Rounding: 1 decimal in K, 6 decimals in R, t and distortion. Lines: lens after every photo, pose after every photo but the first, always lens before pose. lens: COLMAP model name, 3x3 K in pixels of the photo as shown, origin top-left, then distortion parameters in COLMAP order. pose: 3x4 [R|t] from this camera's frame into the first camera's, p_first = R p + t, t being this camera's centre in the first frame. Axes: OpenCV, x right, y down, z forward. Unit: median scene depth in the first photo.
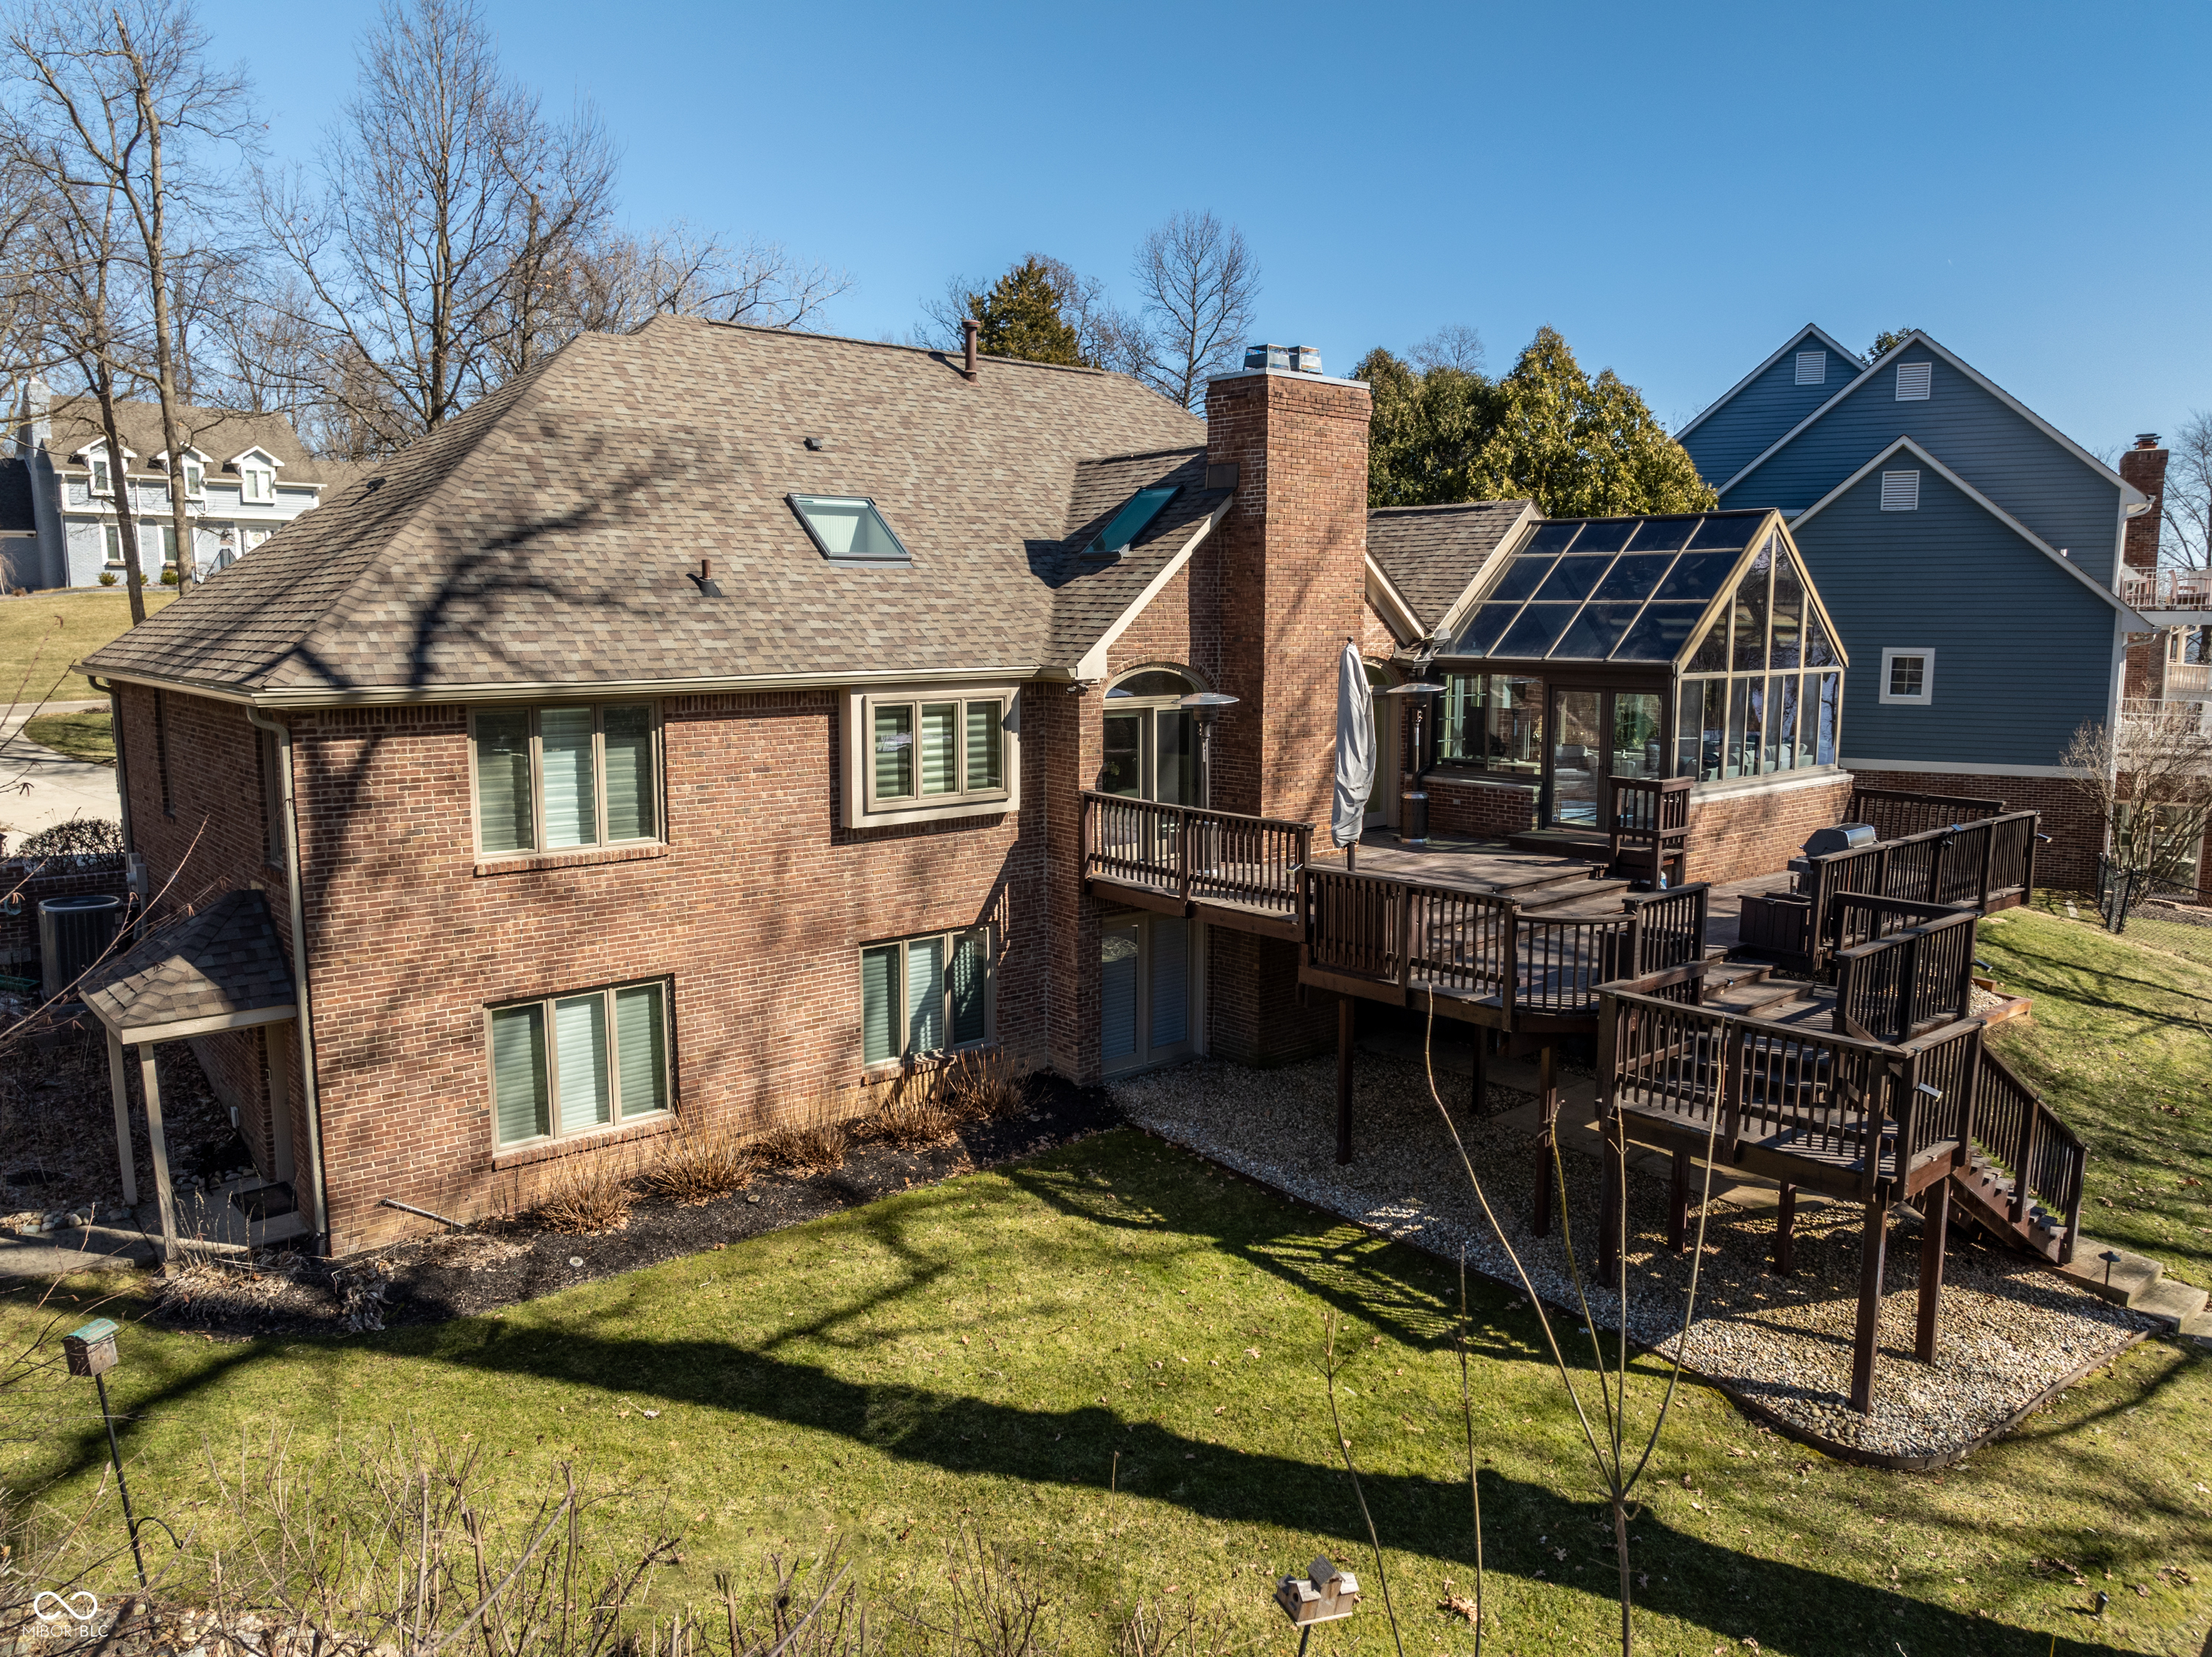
lens RADIAL K [[1565.4, 0, 1115.2], [0, 1565.4, 830.0], [0, 0, 1]] dist [-0.023704, 0.005932]
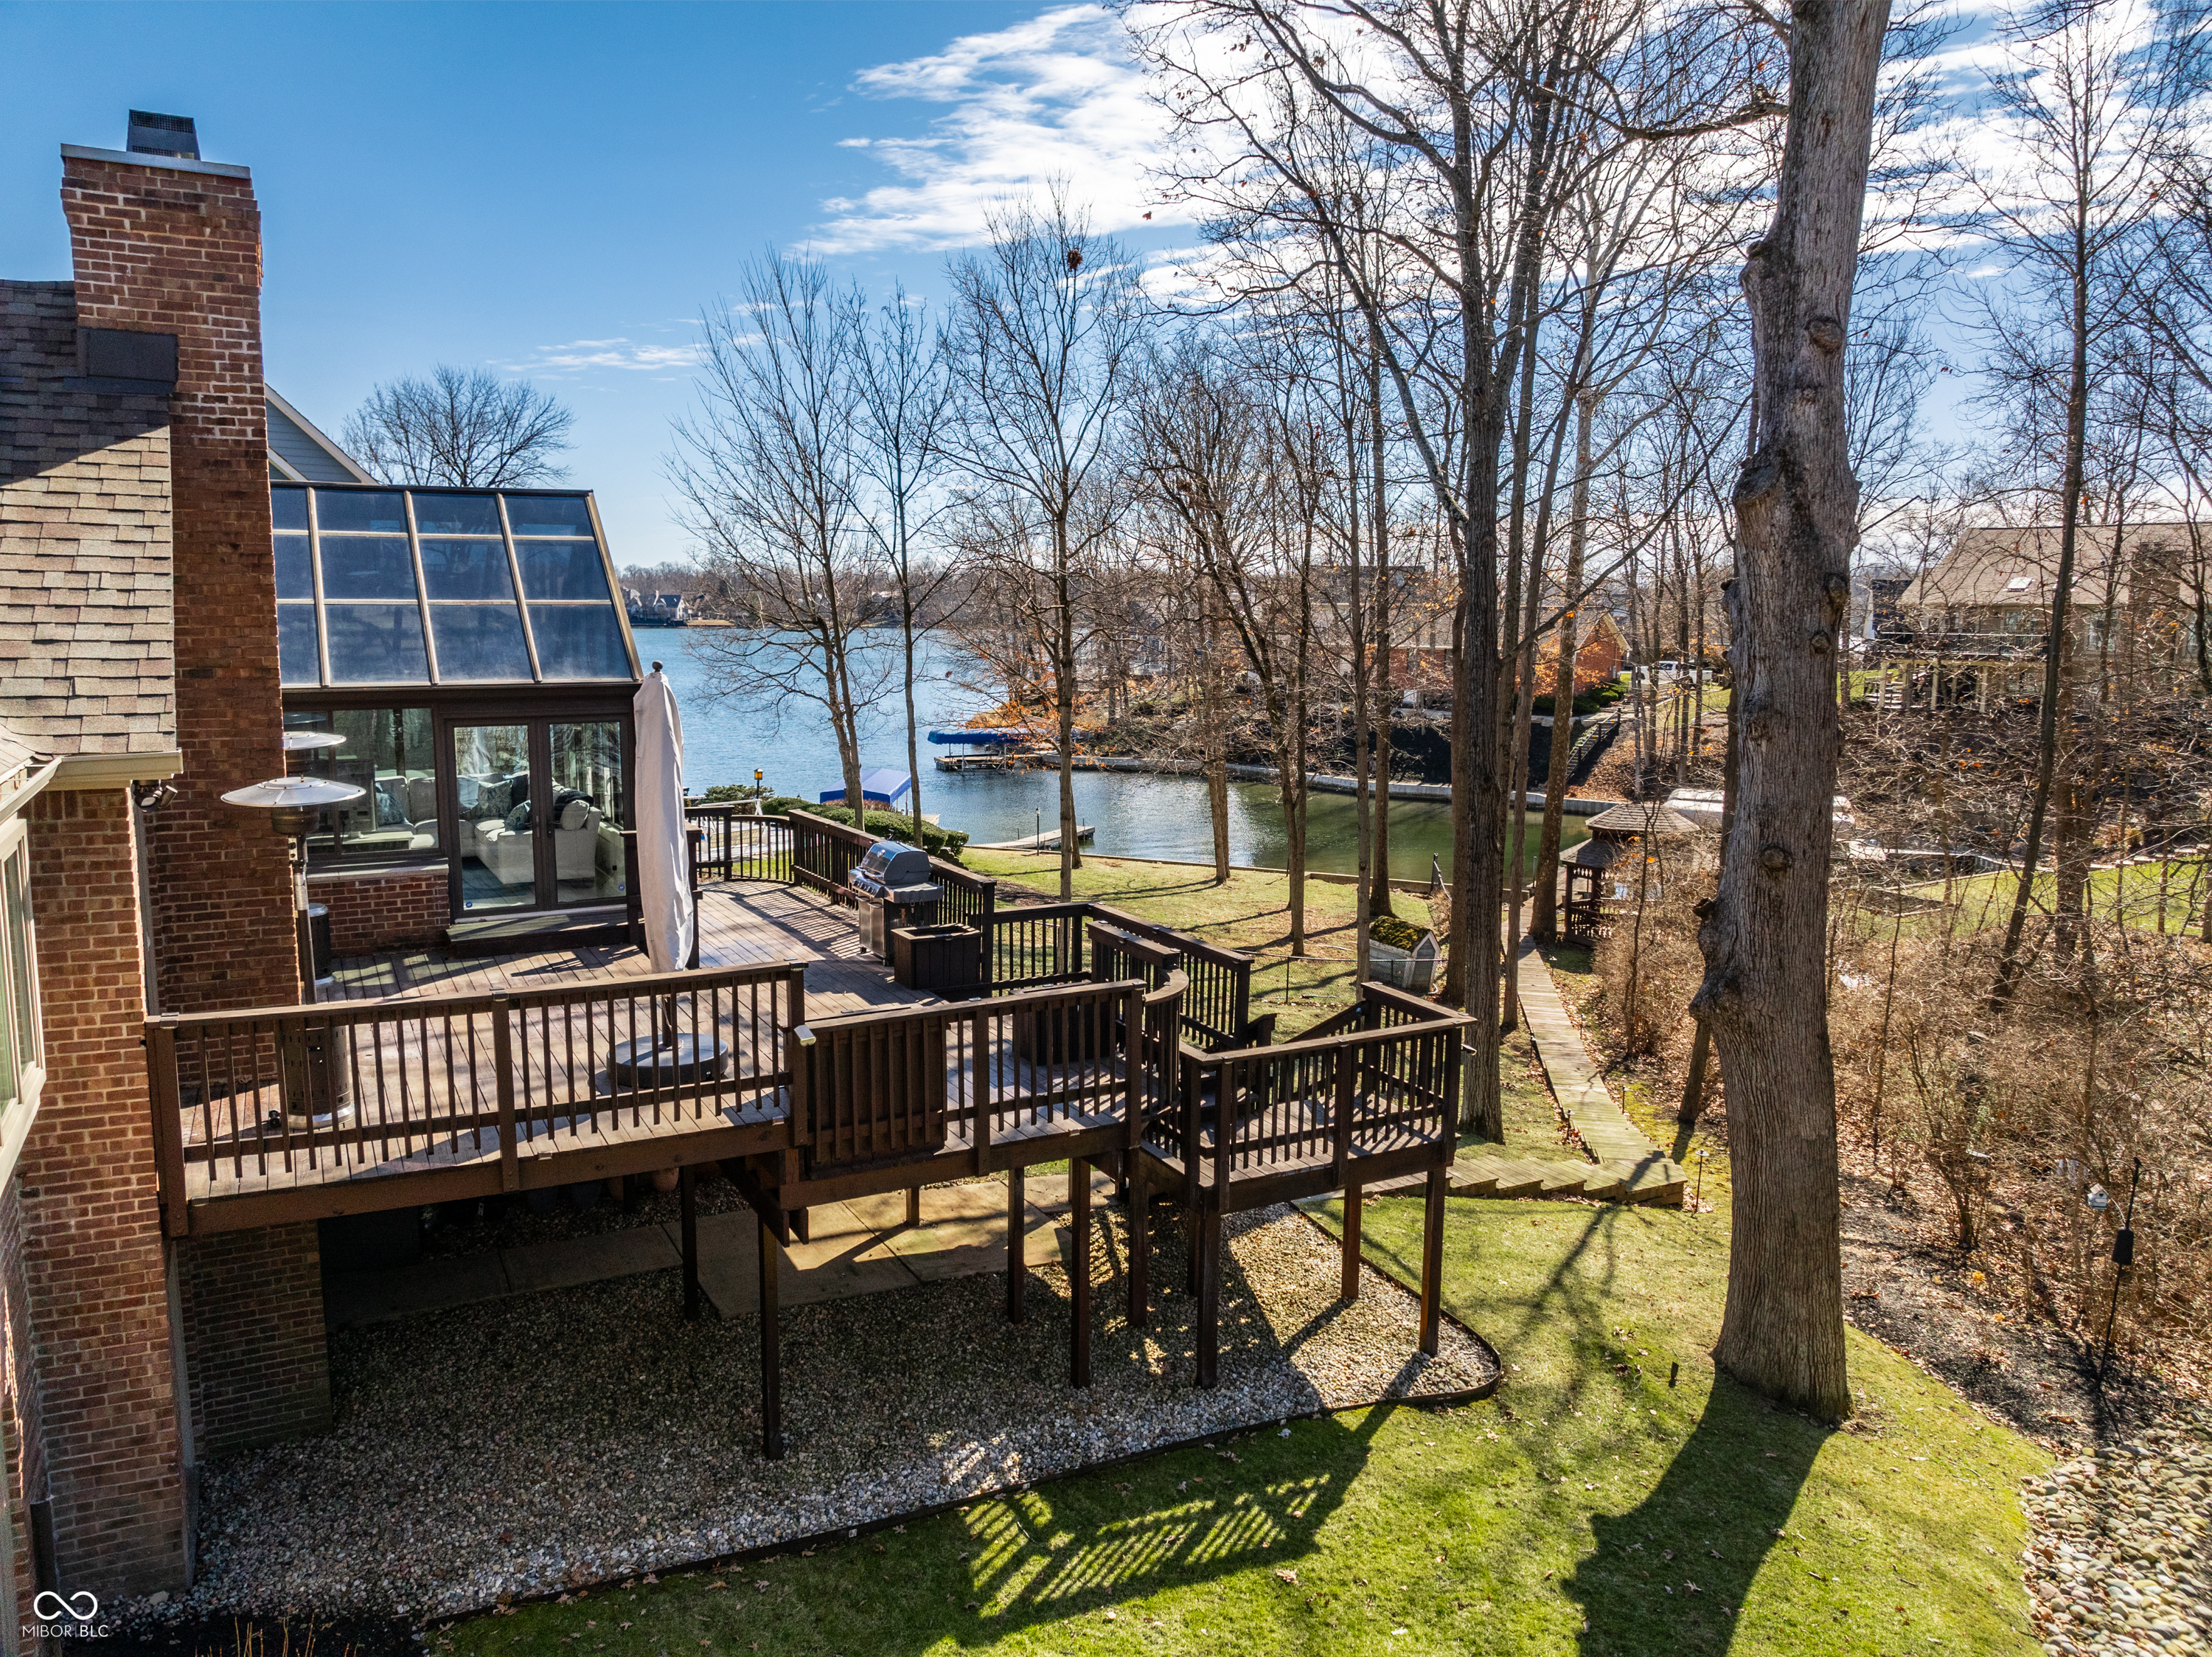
lens RADIAL K [[1549.1, 0, 1119.3], [0, 1549.1, 834.0], [0, 0, 1]] dist [-0.021846, -0.001760]
pose [[0.205814, -0.132791, 0.969540, -0.454861], [0.122997, 0.986404, 0.108991, -0.107266], [-0.970831, 0.096819, 0.219349, 0.745776]]
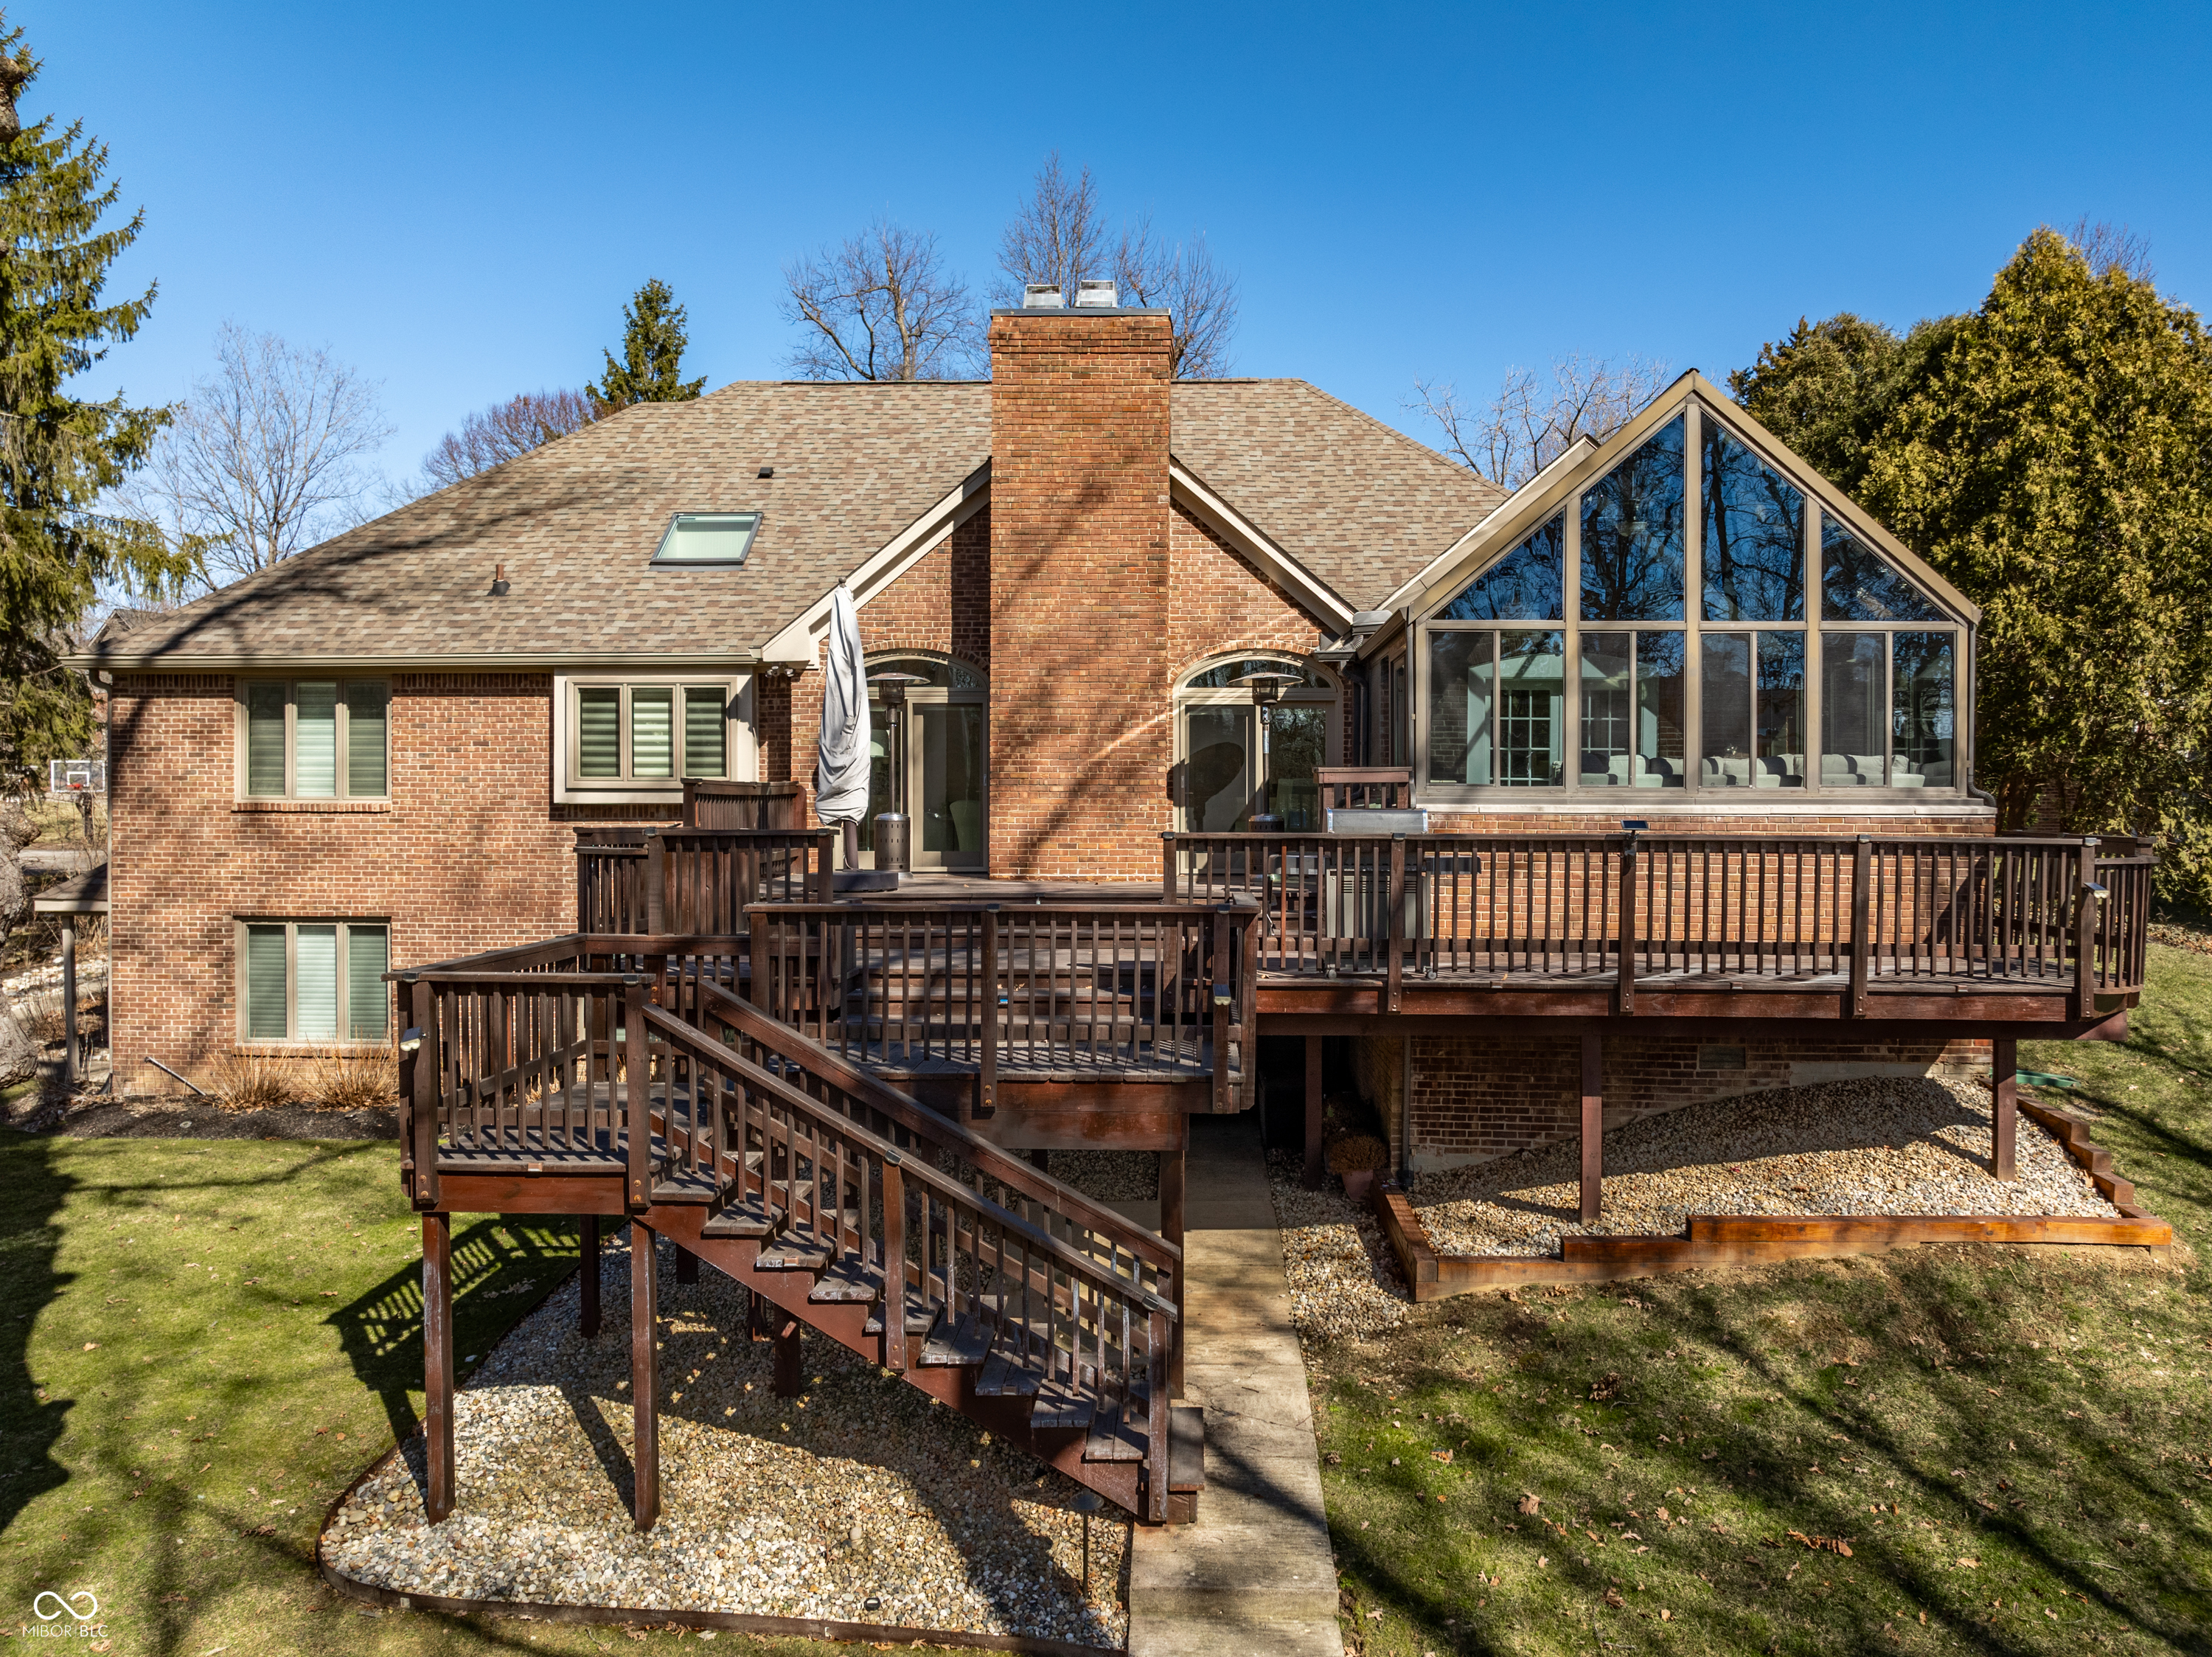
lens RADIAL K [[1638.1, 0, 1121.3], [0, 1638.1, 821.1], [0, 0, 1]] dist [-0.038152, 0.026298]
pose [[0.728981, 0.008277, -0.684484, 0.947015], [-0.099408, 0.990607, -0.093892, 0.083600], [0.677277, 0.136489, 0.722957, 0.513036]]
